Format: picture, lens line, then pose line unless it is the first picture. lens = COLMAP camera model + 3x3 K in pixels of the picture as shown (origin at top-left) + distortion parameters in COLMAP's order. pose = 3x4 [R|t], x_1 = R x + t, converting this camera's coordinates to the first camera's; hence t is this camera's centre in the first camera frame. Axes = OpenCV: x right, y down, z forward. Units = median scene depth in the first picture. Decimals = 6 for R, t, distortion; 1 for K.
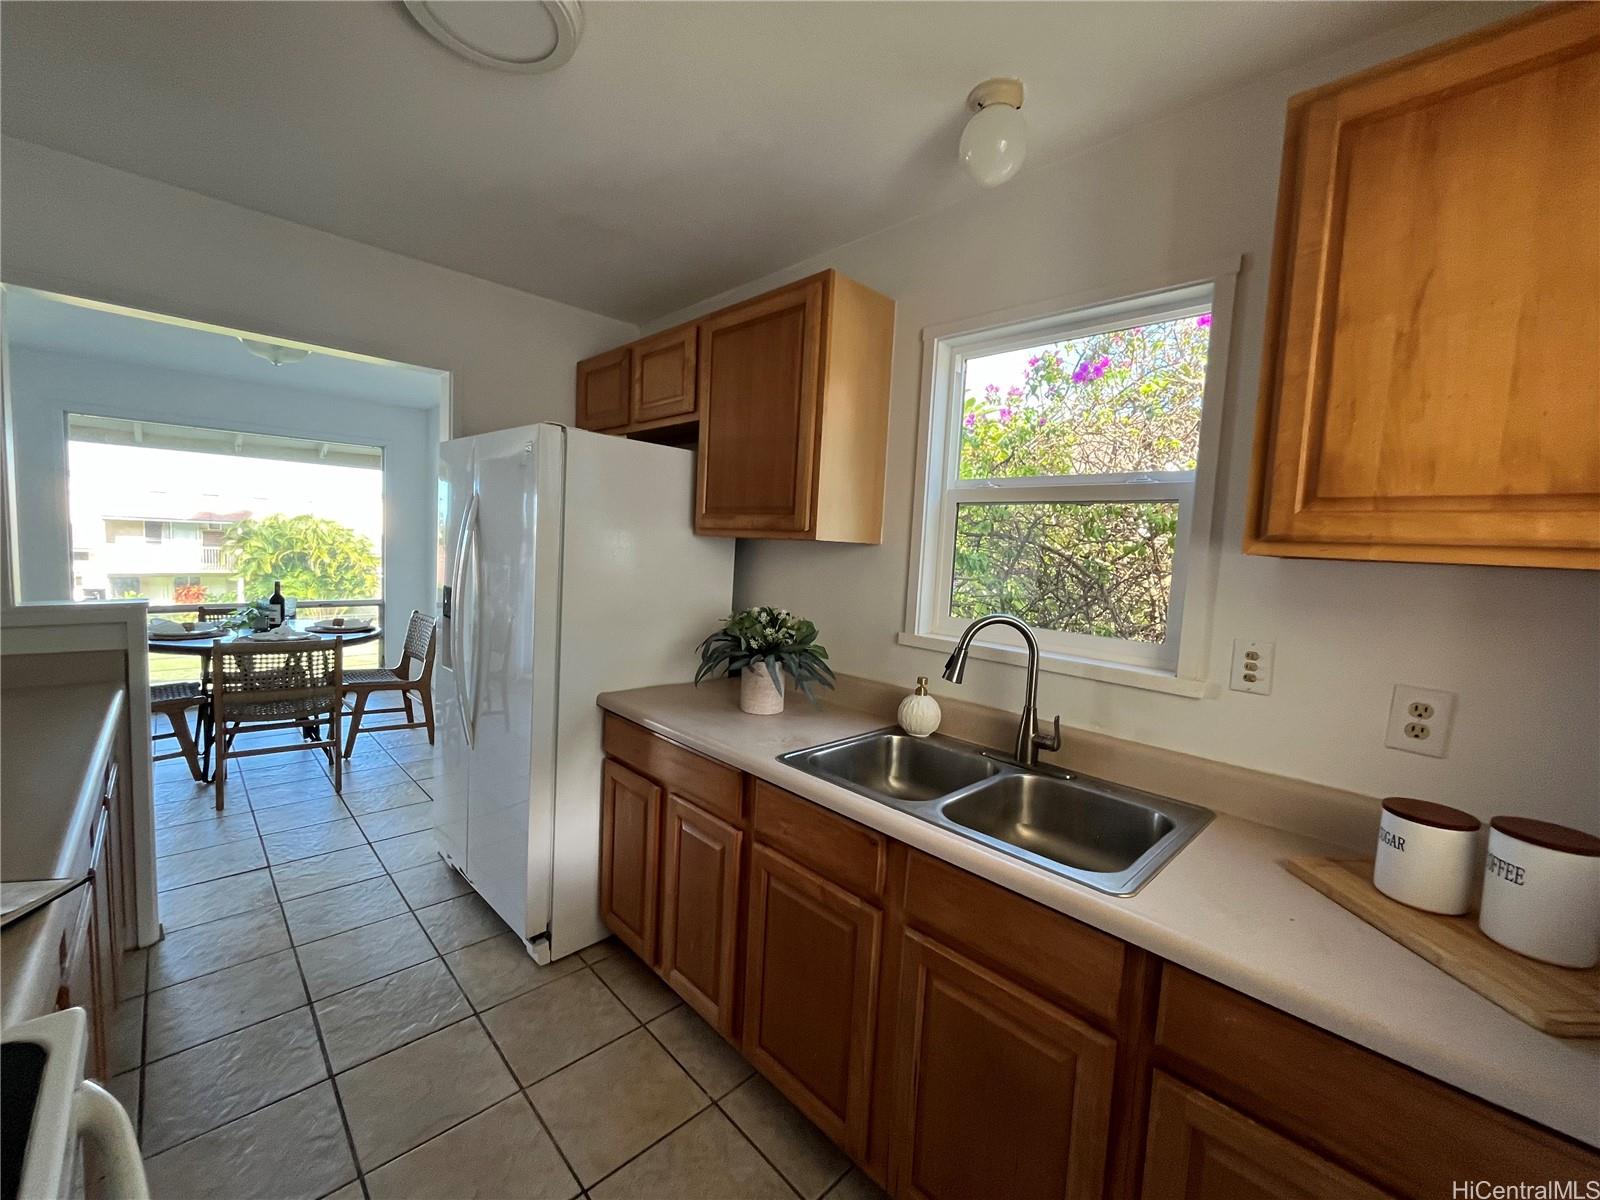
lens RADIAL K [[644.4, 0, 800.0], [0, 644.4, 600.0], [0, 0, 1]] dist [0.000204, -0.000051]
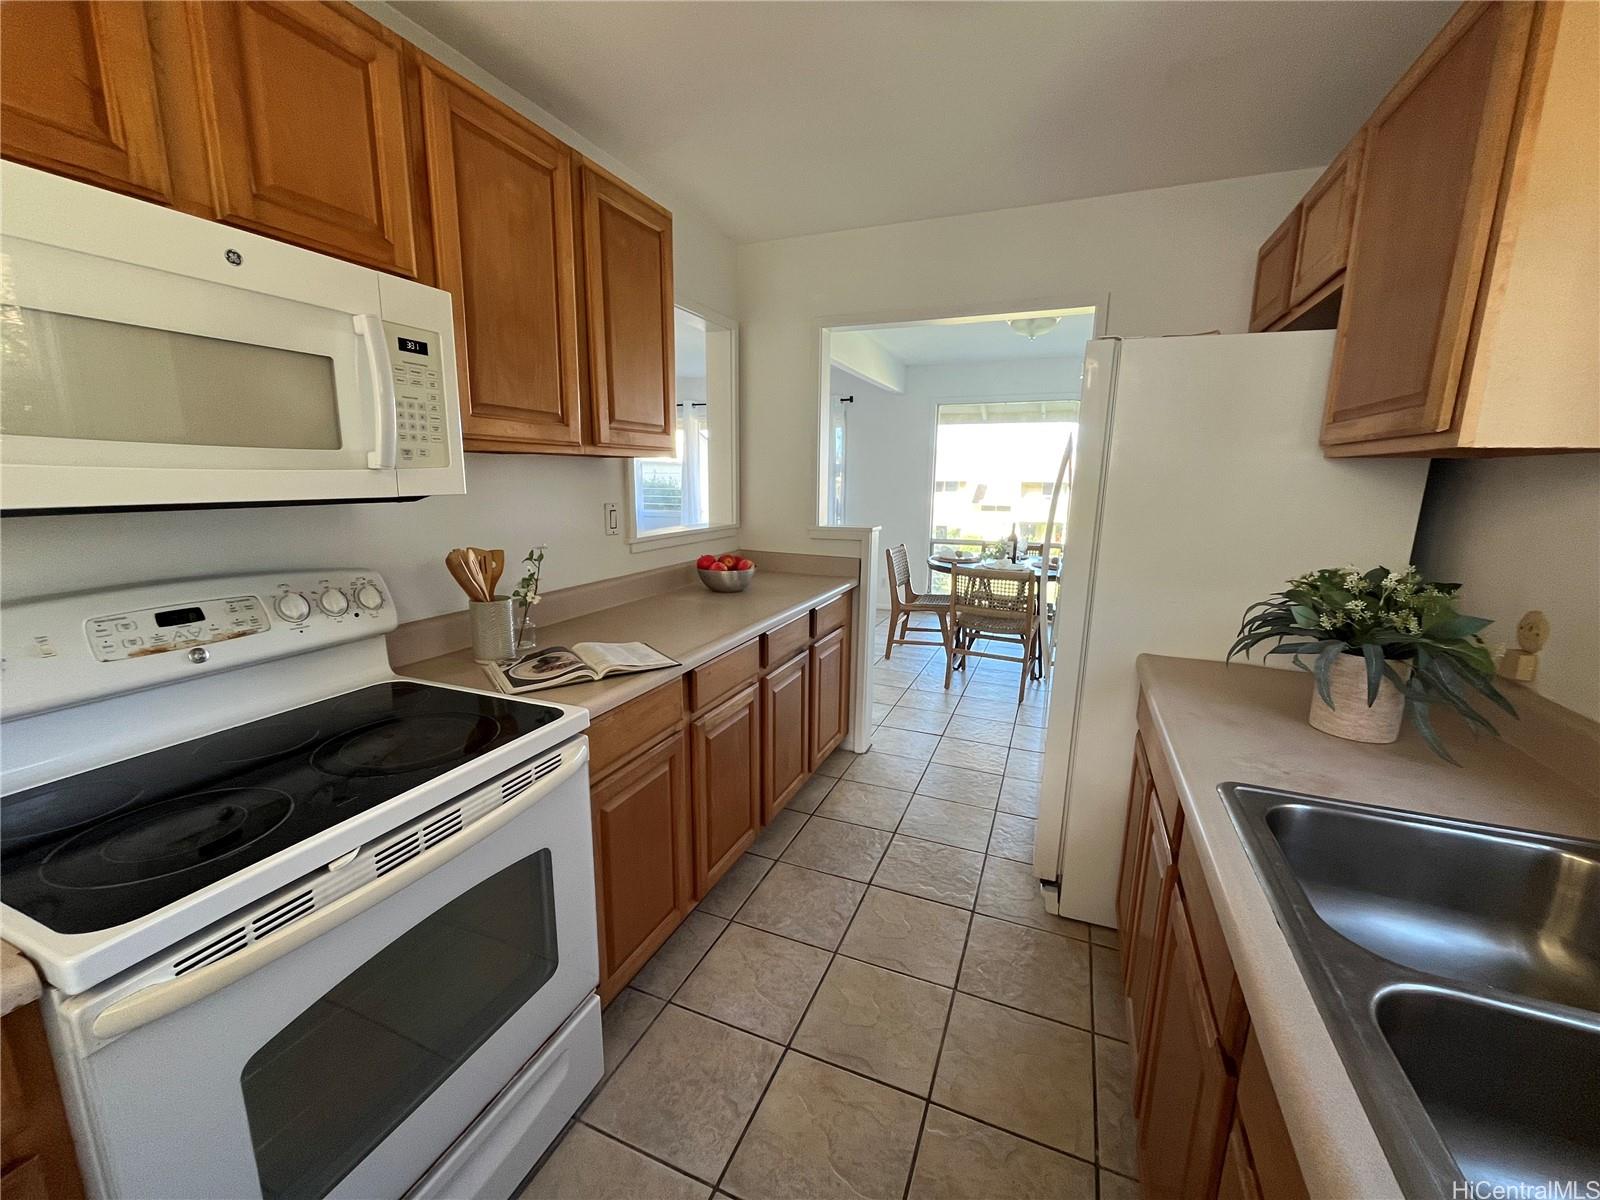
lens RADIAL K [[644.4, 0, 800.0], [0, 644.4, 600.0], [0, 0, 1]] dist [0.000204, -0.000051]
pose [[0.397731, 0.129381, -0.908334, 0.237590], [-0.062788, 0.991525, 0.113738, 0.005376], [0.915351, 0.011795, 0.402483, 0.211519]]
